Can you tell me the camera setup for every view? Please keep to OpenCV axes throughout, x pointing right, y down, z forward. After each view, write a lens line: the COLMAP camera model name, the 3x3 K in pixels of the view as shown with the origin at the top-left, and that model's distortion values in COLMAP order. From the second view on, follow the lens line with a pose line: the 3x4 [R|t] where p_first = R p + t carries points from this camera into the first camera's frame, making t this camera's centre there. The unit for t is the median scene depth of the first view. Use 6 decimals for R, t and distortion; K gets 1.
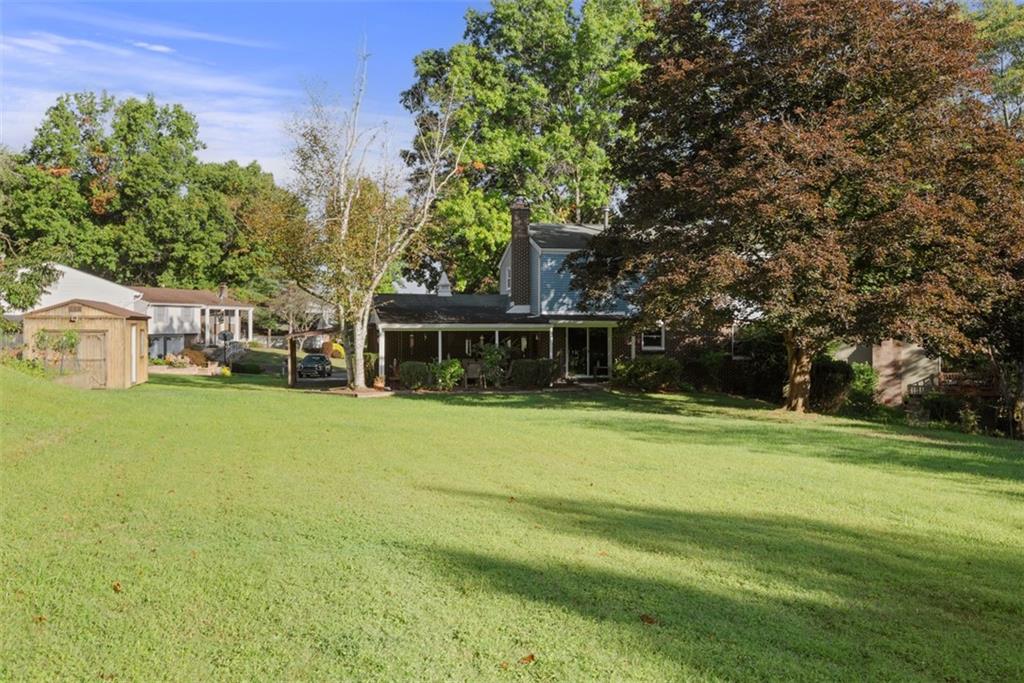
lens RADIAL K [[883.2, 0, 512.0], [0, 883.2, 339.2], [0, 0, 1]] dist [0.014274, 0.001398]
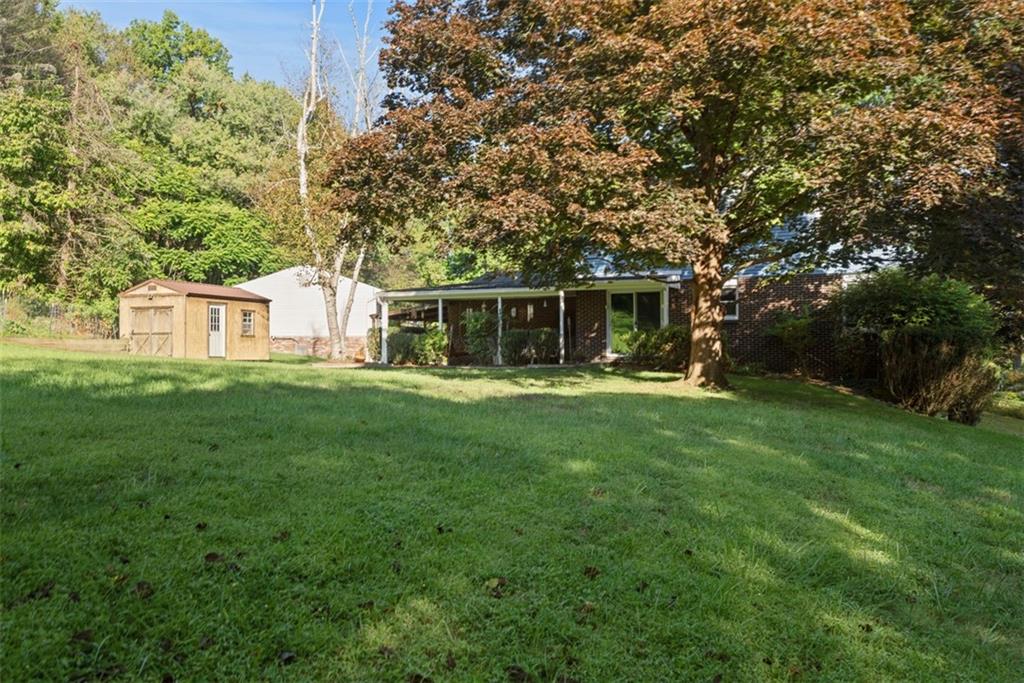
lens RADIAL K [[883.2, 0, 511.7], [0, 883.2, 344.0], [0, 0, 1]] dist [0.014274, 0.001398]
pose [[0.804077, -0.009804, -0.594445, 0.494541], [-0.008197, 0.999586, -0.027573, 0.058438], [0.594469, 0.027043, 0.803663, 0.326221]]
